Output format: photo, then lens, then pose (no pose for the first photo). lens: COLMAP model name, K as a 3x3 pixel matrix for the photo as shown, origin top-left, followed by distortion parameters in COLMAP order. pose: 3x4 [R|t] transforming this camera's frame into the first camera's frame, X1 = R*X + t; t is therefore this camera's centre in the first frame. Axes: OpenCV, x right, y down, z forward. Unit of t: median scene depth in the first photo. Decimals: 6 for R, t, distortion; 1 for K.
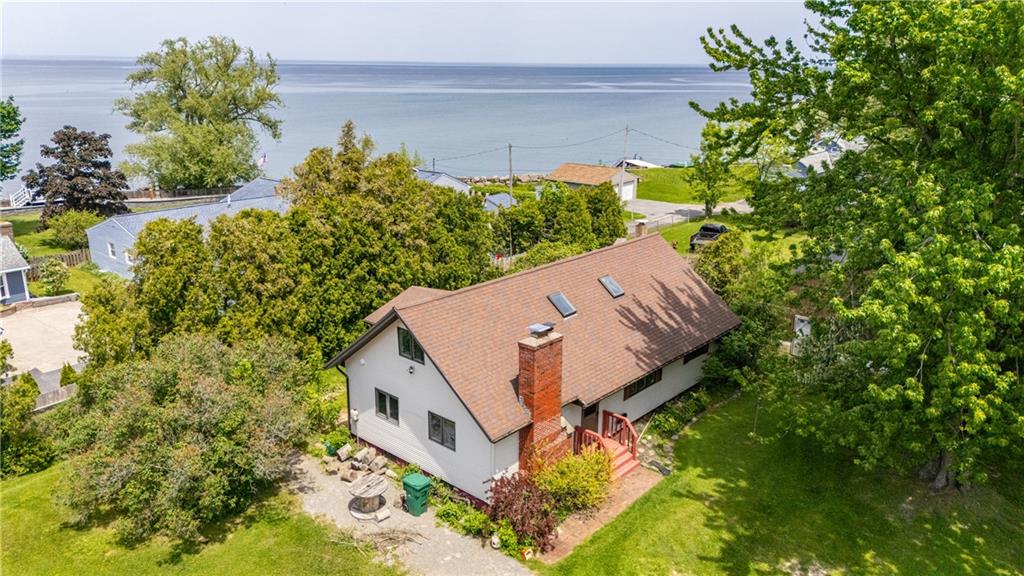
lens RADIAL K [[749.3, 0, 512.0], [0, 749.3, 288.0], [0, 0, 1]] dist [0.081042, -0.080725]
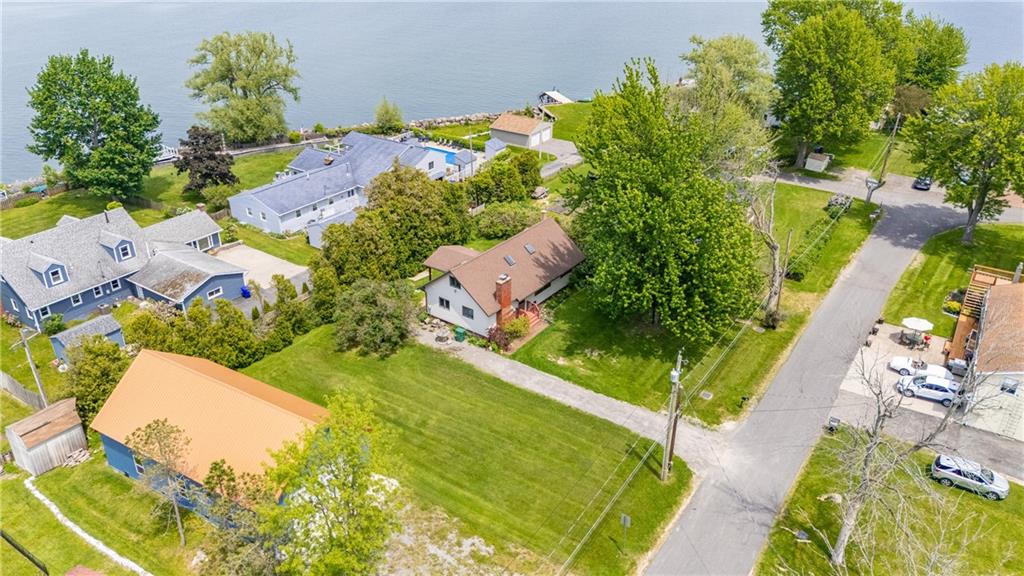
lens RADIAL K [[747.6, 0, 512.0], [0, 747.6, 288.0], [0, 0, 1]] dist [0.094952, -0.107694]
pose [[0.995814, -0.041521, 0.081431, -0.135227], [0.024801, 0.980190, 0.196500, -0.385216], [-0.087977, -0.193658, 0.977116, -1.488825]]
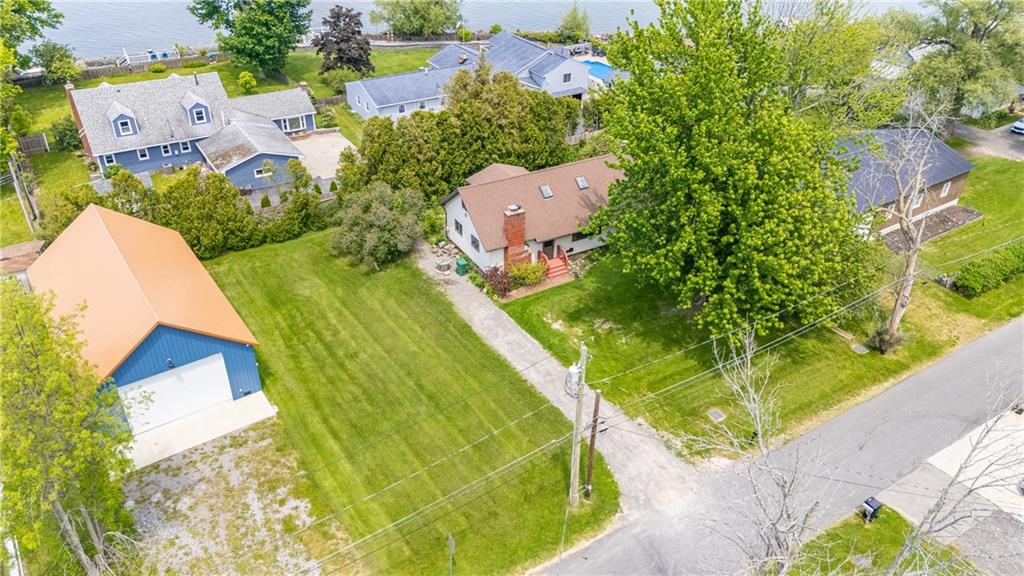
lens RADIAL K [[749.3, 0, 512.0], [0, 749.3, 288.0], [0, 0, 1]] dist [0.081042, -0.080725]
pose [[0.947853, 0.174620, -0.266613, 0.578478], [-0.094634, 0.953019, 0.287747, -0.310890], [0.304334, -0.247512, 0.919847, -0.986055]]
